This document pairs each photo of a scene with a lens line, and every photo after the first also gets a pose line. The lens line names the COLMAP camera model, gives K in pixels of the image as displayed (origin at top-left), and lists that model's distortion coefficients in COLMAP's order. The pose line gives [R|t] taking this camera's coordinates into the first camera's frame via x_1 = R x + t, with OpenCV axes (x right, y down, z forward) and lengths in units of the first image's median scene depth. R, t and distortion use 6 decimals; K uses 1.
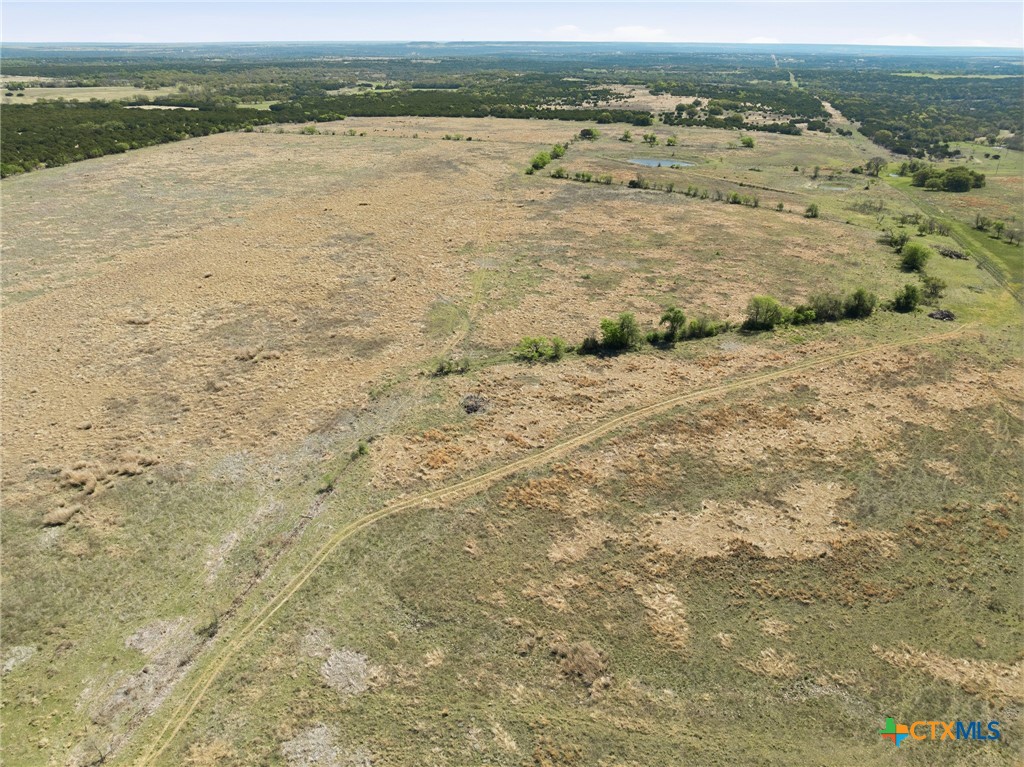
lens RADIAL K [[721.2, 0, 509.3], [0, 721.2, 380.2], [0, 0, 1]] dist [-0.039591, 0.002225]
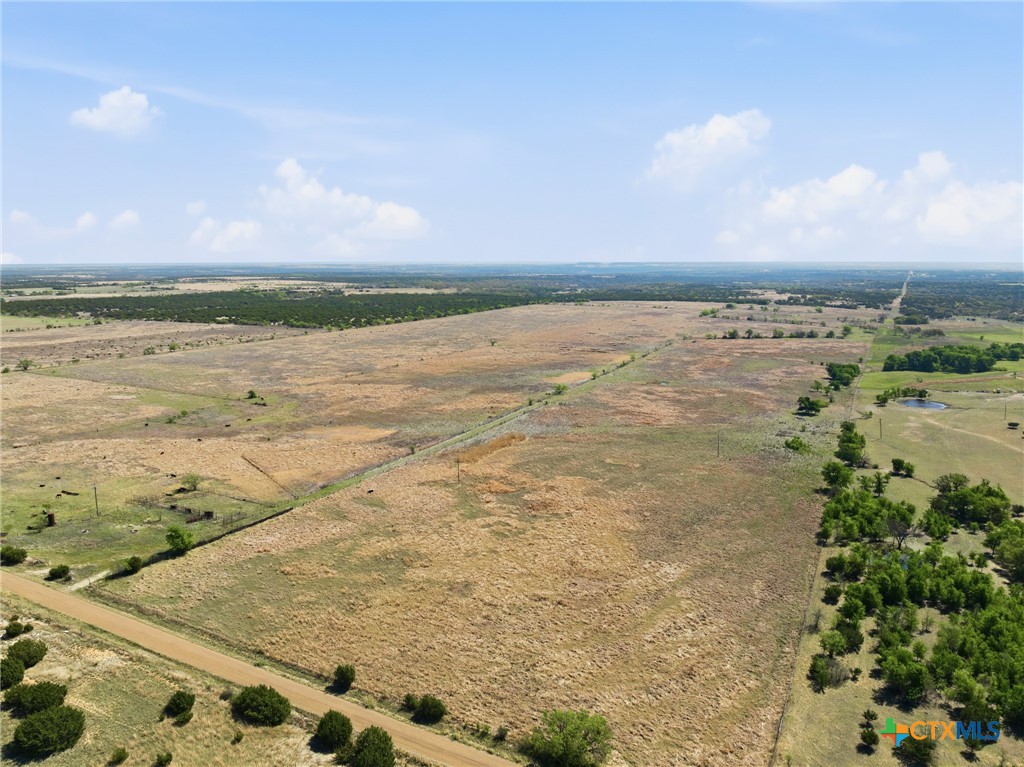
lens RADIAL K [[721.2, 0, 514.5], [0, 721.2, 381.0], [0, 0, 1]] dist [-0.039591, 0.002225]
pose [[0.979805, 0.026685, -0.198168, -0.054592], [-0.080269, 0.960187, -0.267578, 0.327672], [0.183138, 0.278081, 0.942938, -0.684179]]
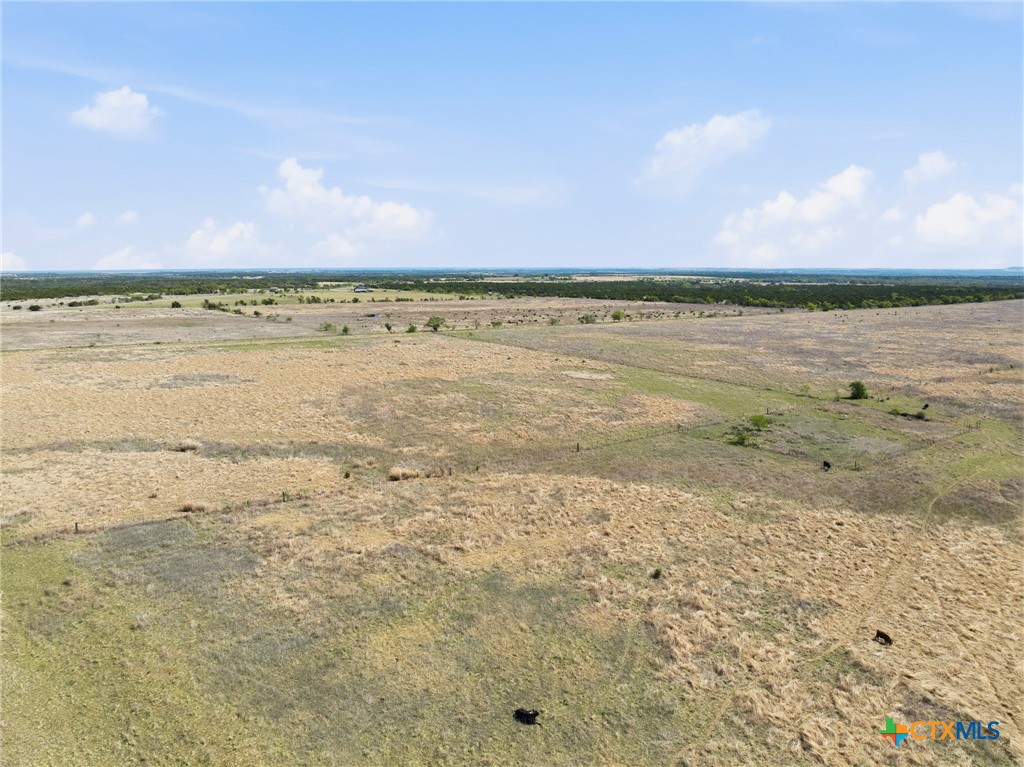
lens RADIAL K [[721.2, 0, 512.2], [0, 721.2, 379.3], [0, 0, 1]] dist [-0.039591, 0.002225]
pose [[0.761797, 0.091442, -0.641330, -0.287244], [-0.271967, 0.943663, -0.188504, 0.283112], [0.587962, 0.318022, 0.743749, -0.460626]]
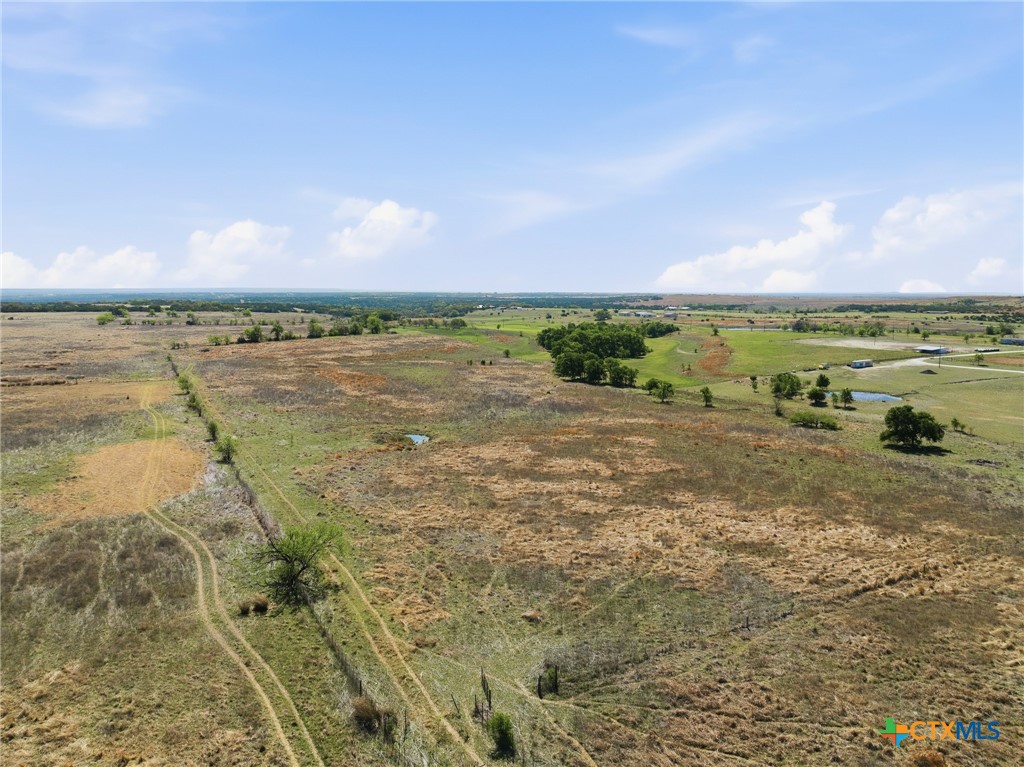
lens RADIAL K [[721.2, 0, 515.6], [0, 721.2, 380.5], [0, 0, 1]] dist [-0.039591, 0.002225]
pose [[0.743772, -0.086720, 0.662784, -0.175410], [0.288550, 0.936058, -0.201333, 0.182322], [-0.602944, 0.340992, 0.721237, -0.230423]]
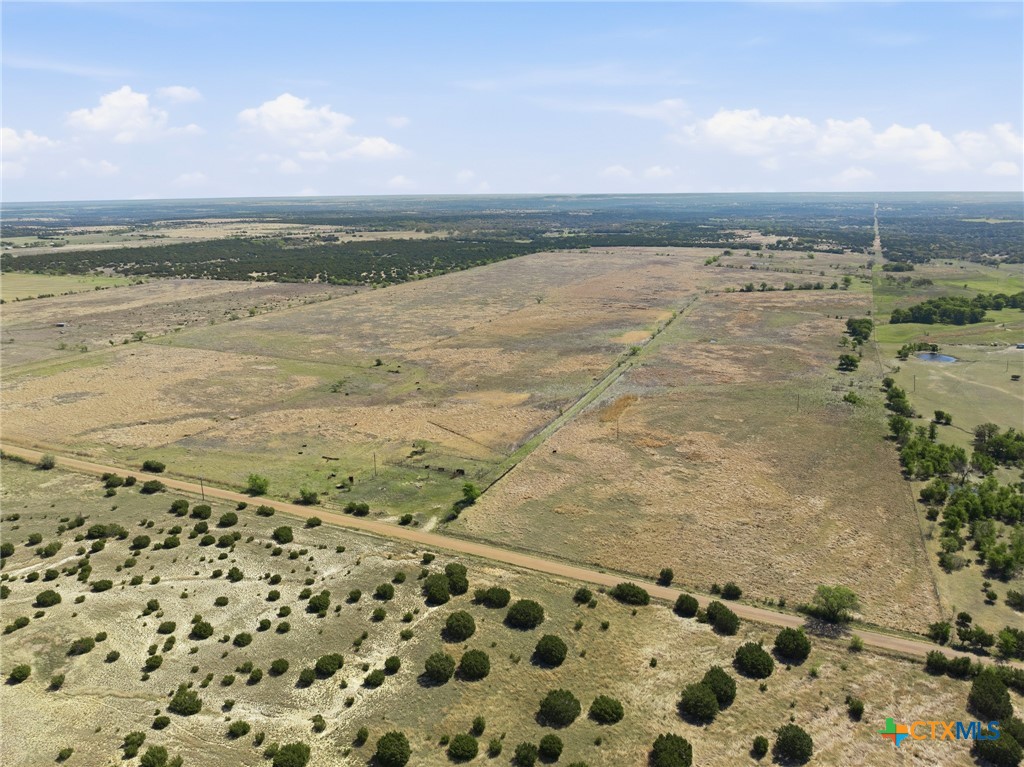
lens RADIAL K [[721.2, 0, 515.3], [0, 721.2, 380.5], [0, 0, 1]] dist [-0.039591, 0.002225]
pose [[0.988912, 0.022239, -0.146831, -0.144512], [-0.049237, 0.981899, -0.182893, 0.333014], [0.140106, 0.188094, 0.972106, -0.796480]]
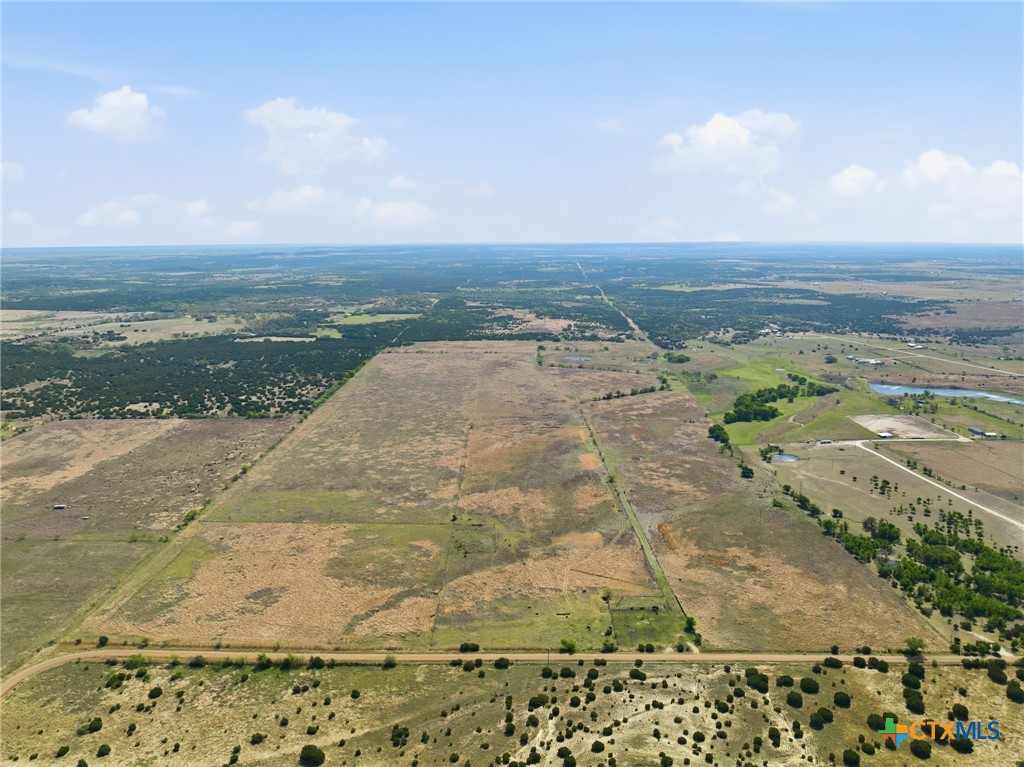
lens RADIAL K [[721.2, 0, 520.4], [0, 721.2, 378.6], [0, 0, 1]] dist [-0.039591, 0.002225]
pose [[0.966183, -0.057655, 0.251327, -0.471630], [0.118450, 0.964996, -0.233990, 0.255632], [-0.229039, 0.255847, 0.939193, -1.003058]]
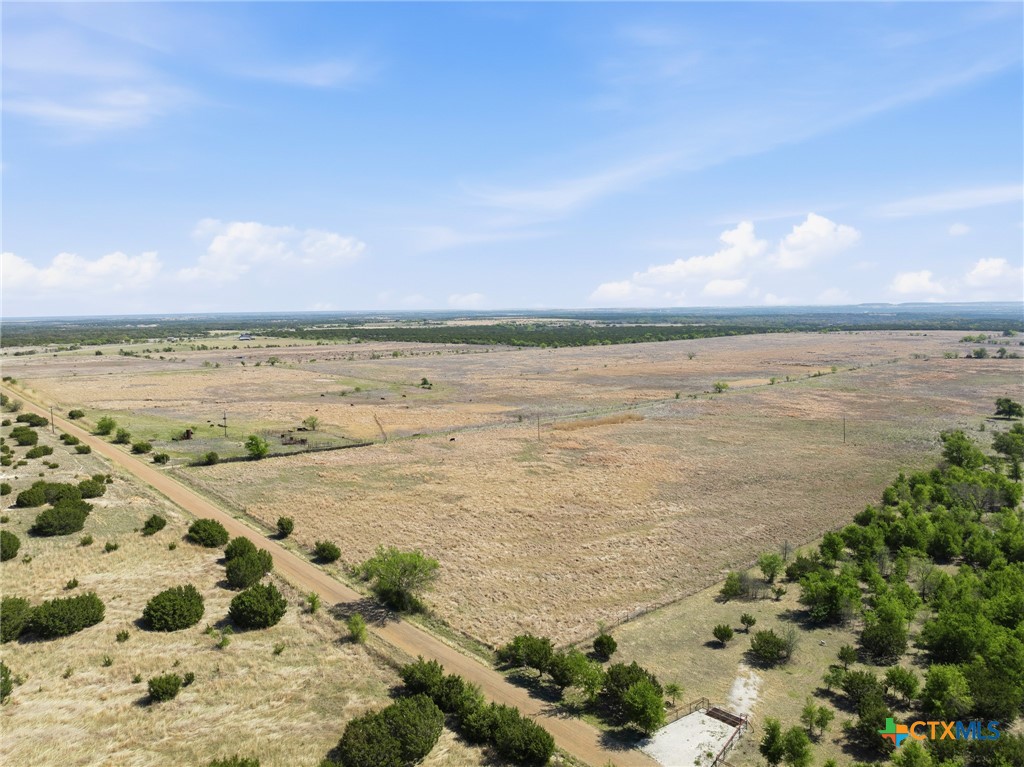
lens RADIAL K [[721.2, 0, 512.8], [0, 721.2, 377.2], [0, 0, 1]] dist [-0.039591, 0.002225]
pose [[0.840356, 0.033321, -0.541009, 0.031147], [-0.214933, 0.936770, -0.276162, 0.355267], [0.497599, 0.348355, 0.794382, -0.650328]]
